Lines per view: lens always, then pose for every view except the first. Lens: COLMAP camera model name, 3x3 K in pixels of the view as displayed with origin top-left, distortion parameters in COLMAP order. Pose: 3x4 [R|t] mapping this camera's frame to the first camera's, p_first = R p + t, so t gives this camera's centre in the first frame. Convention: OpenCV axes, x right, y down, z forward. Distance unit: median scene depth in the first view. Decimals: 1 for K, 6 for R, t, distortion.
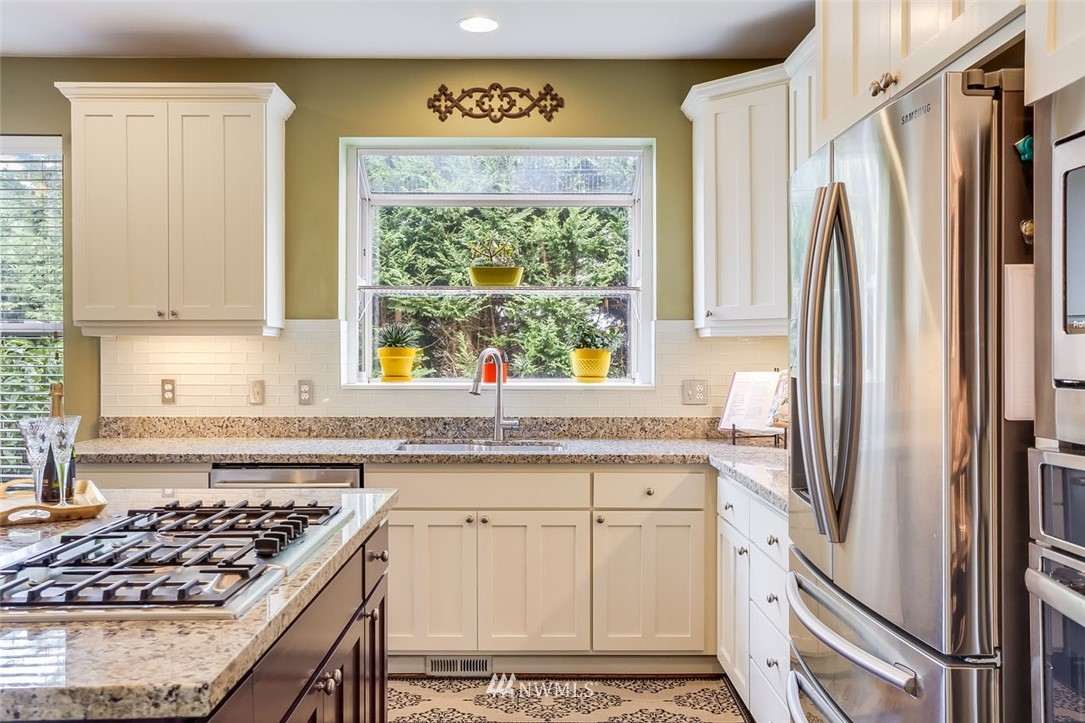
lens RADIAL K [[930.5, 0, 541.4], [0, 930.5, 356.1], [0, 0, 1]] dist [0.002304, 0.002665]
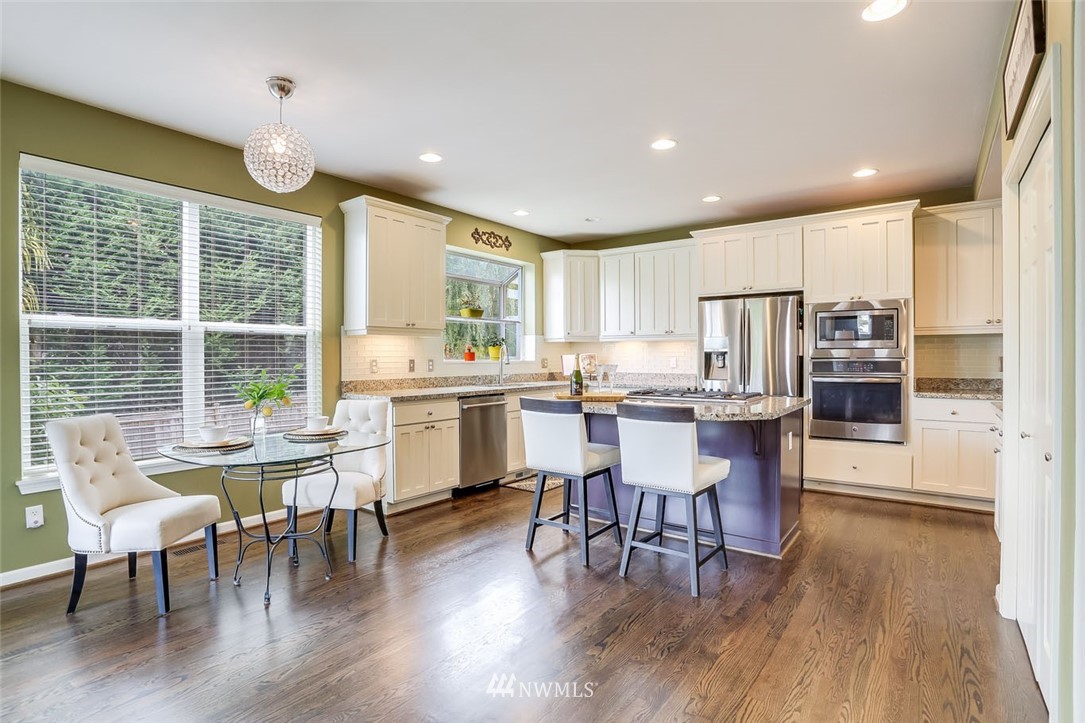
lens RADIAL K [[532.4, 0, 534.7], [0, 532.4, 359.5], [0, 0, 1]] dist [-0.059054, 0.019737]
pose [[0.612986, -0.006863, 0.790064, -1.034941], [0.009648, 0.999953, 0.001201, 0.026578], [-0.790035, 0.006886, 0.613023, 0.105035]]
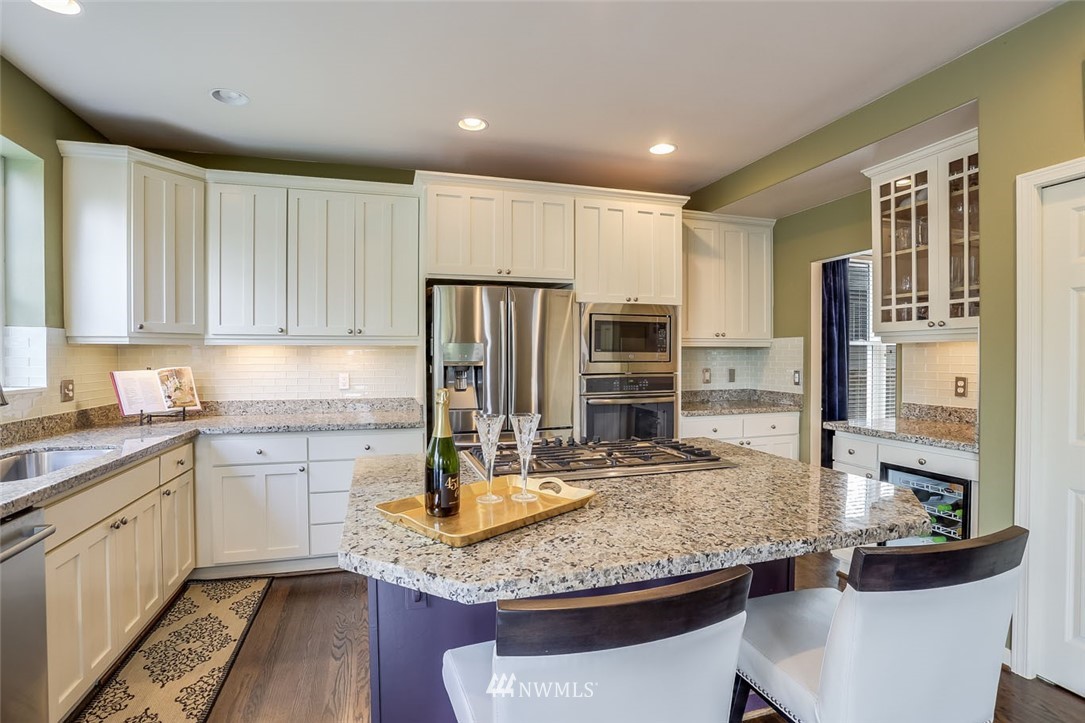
lens RADIAL K [[532.4, 0, 536.5], [0, 532.4, 361.5], [0, 0, 1]] dist [-0.059054, 0.019737]
pose [[-0.285776, -0.010547, 0.958238, -0.618830], [0.009838, 0.999854, 0.013939, -0.000888], [-0.958246, 0.013411, -0.285630, 0.621611]]
